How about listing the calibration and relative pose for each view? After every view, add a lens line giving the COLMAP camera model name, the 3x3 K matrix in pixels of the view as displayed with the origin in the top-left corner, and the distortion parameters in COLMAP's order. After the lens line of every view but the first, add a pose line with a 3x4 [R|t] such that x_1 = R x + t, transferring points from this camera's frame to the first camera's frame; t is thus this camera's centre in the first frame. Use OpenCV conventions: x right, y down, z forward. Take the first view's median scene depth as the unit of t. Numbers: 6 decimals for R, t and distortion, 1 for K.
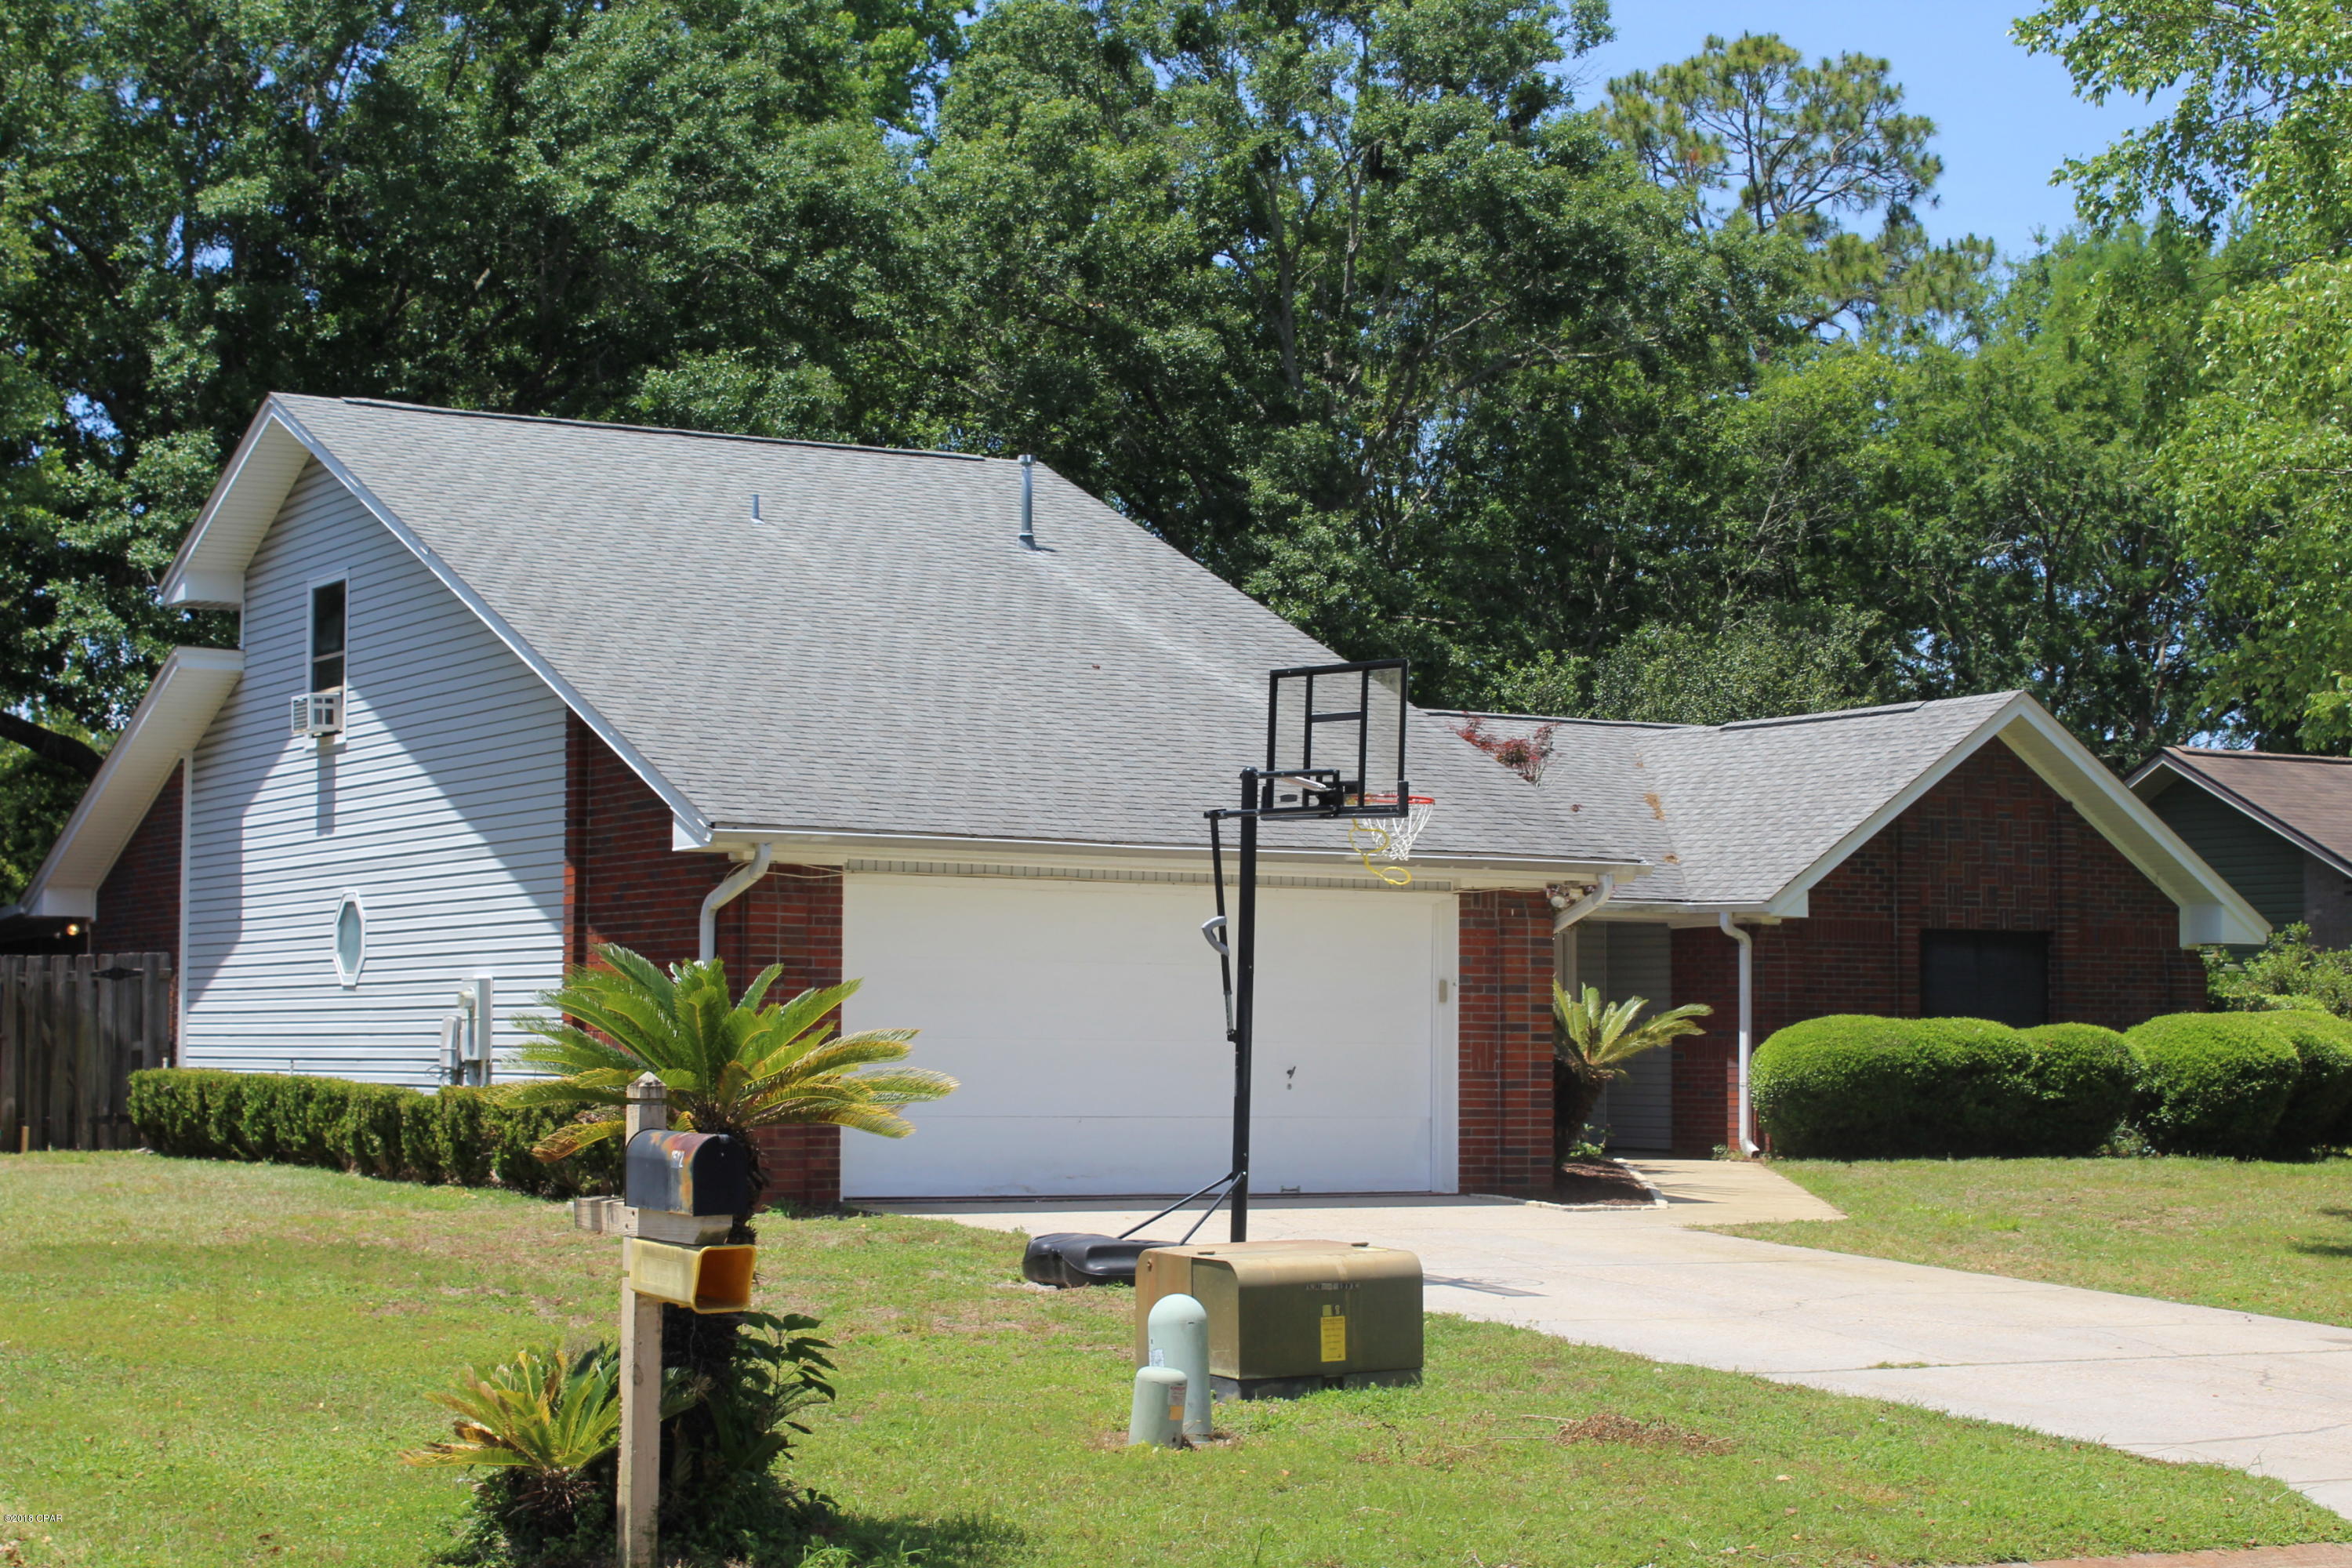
lens RADIAL K [[4110.6, 0, 1176.0], [0, 4110.6, 784.0], [0, 0, 1]] dist [-0.028746, -0.176689]
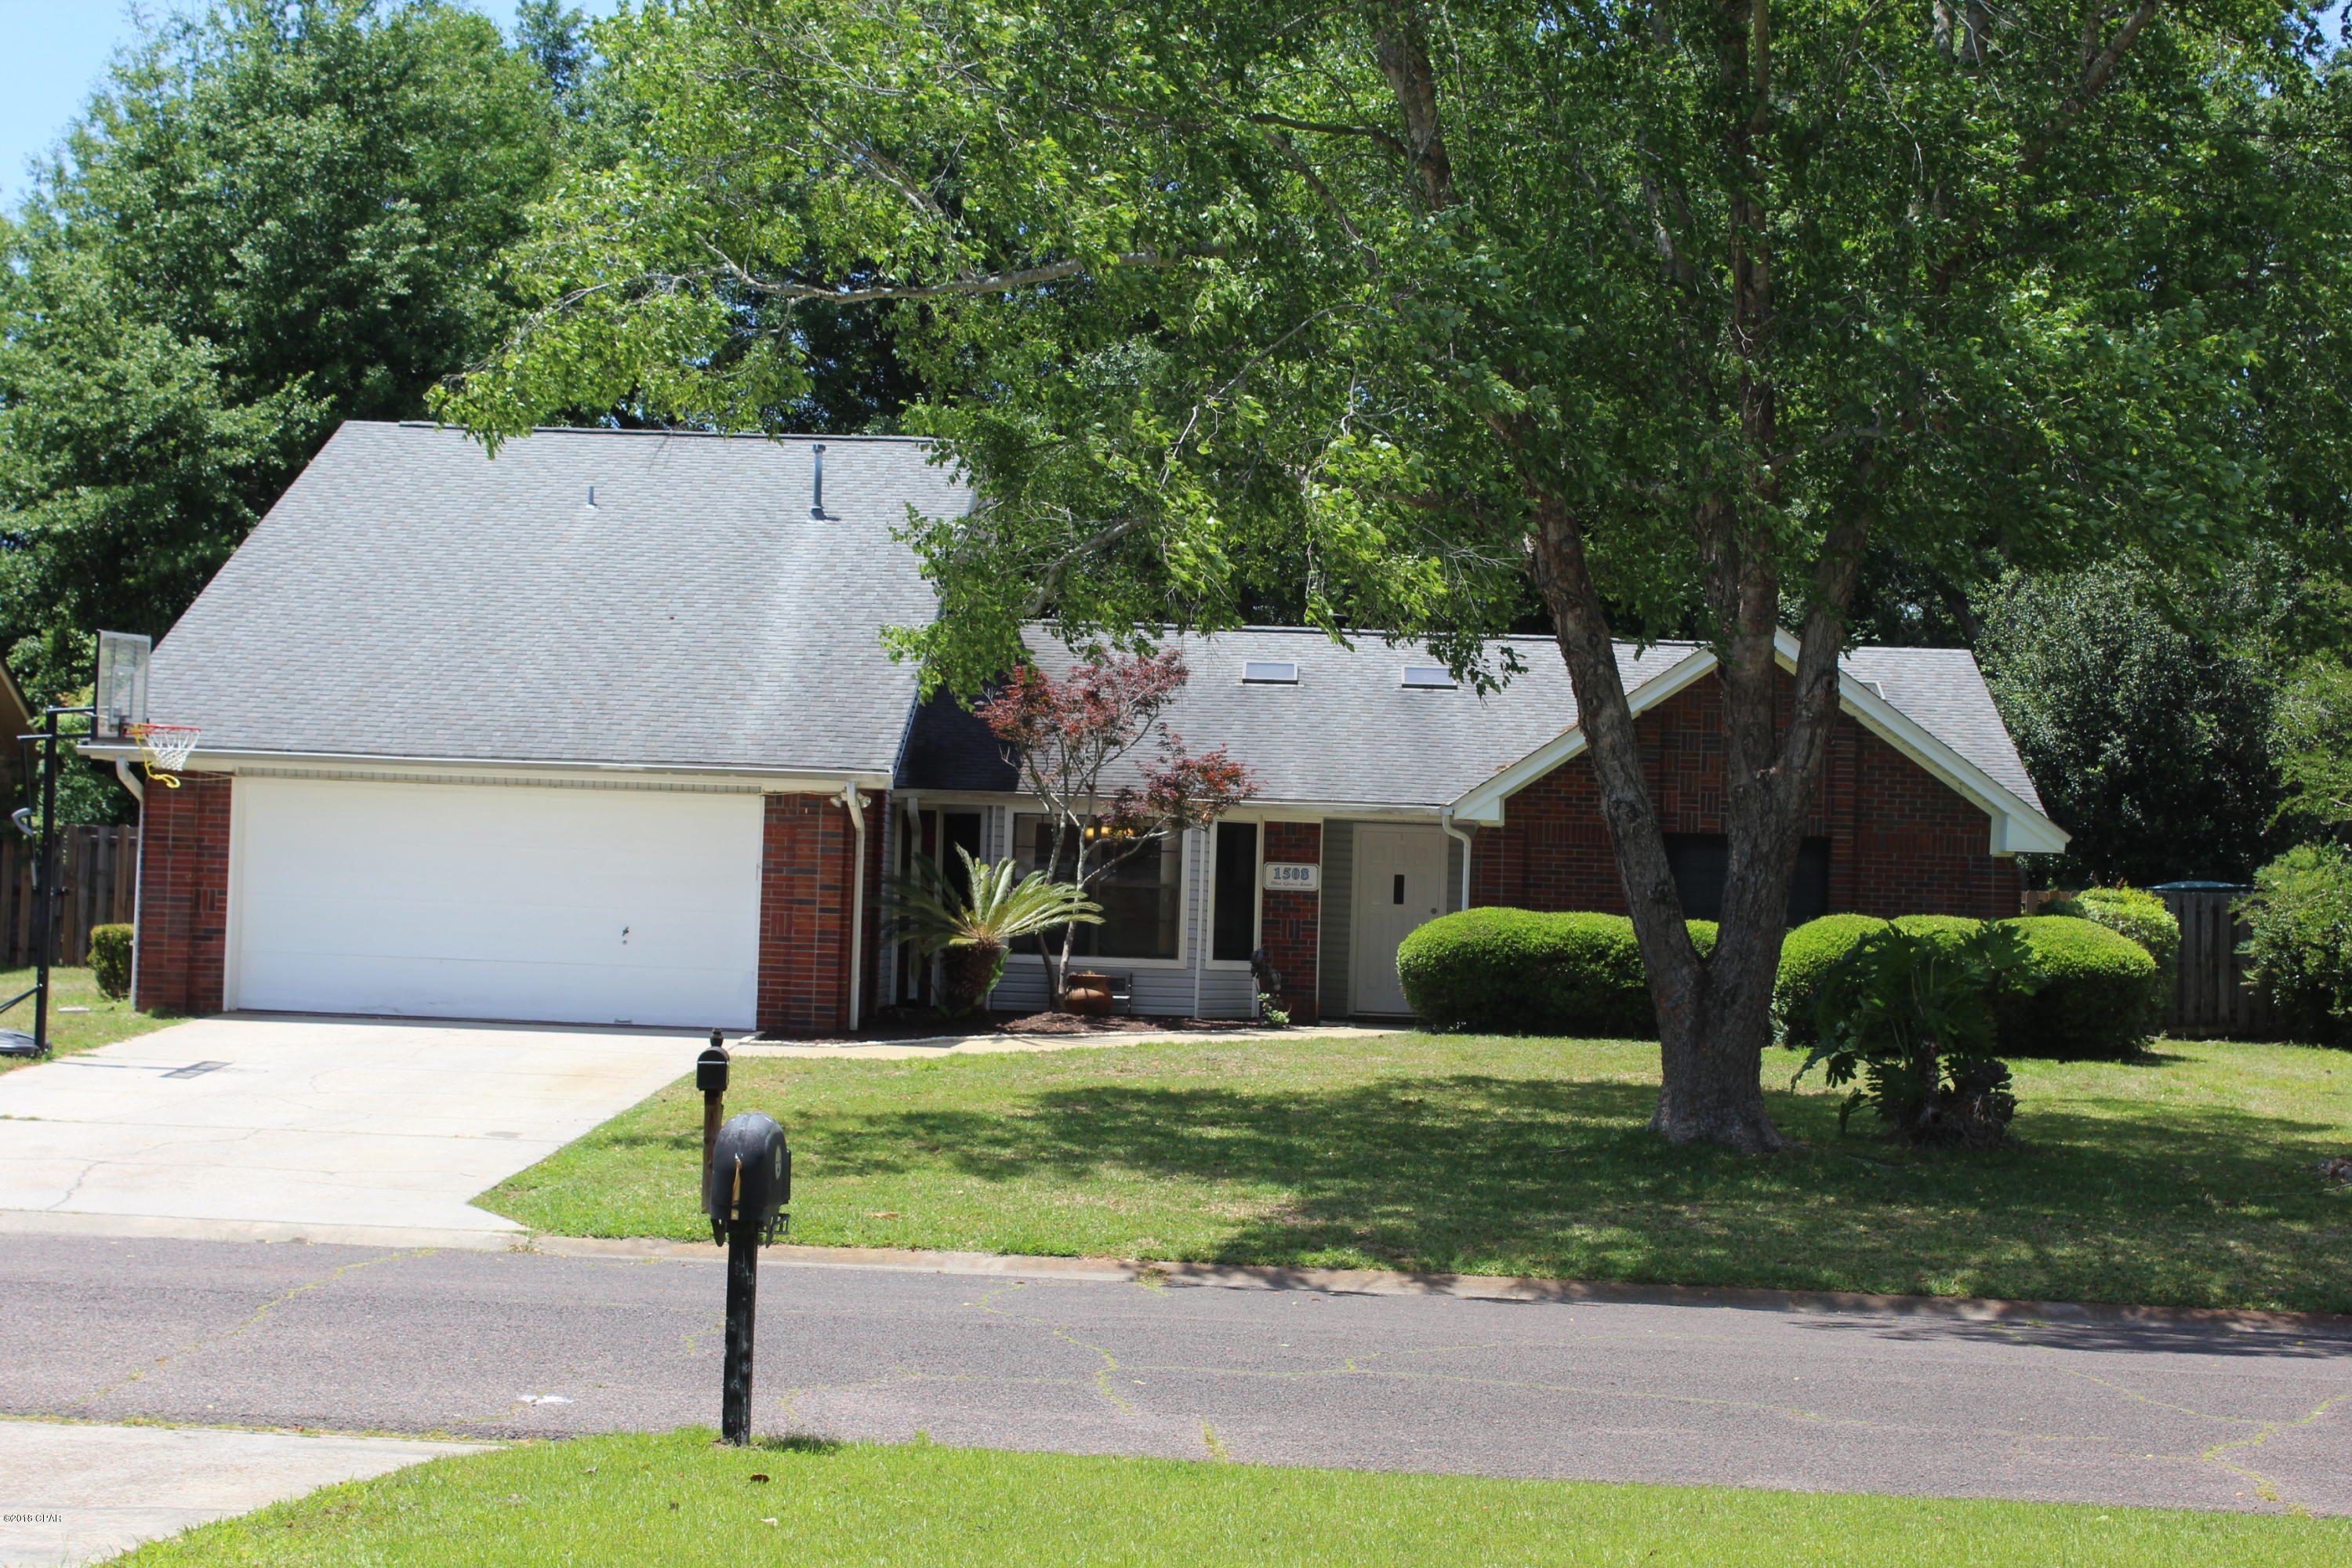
lens RADIAL K [[4110.6, 0, 1176.0], [0, 4110.6, 784.0], [0, 0, 1]] dist [-0.028746, -0.176689]
pose [[0.833632, 0.005777, -0.552290, 0.732696], [0.007340, 0.999741, 0.021536, -0.002791], [0.552272, -0.022007, 0.833374, 0.010234]]
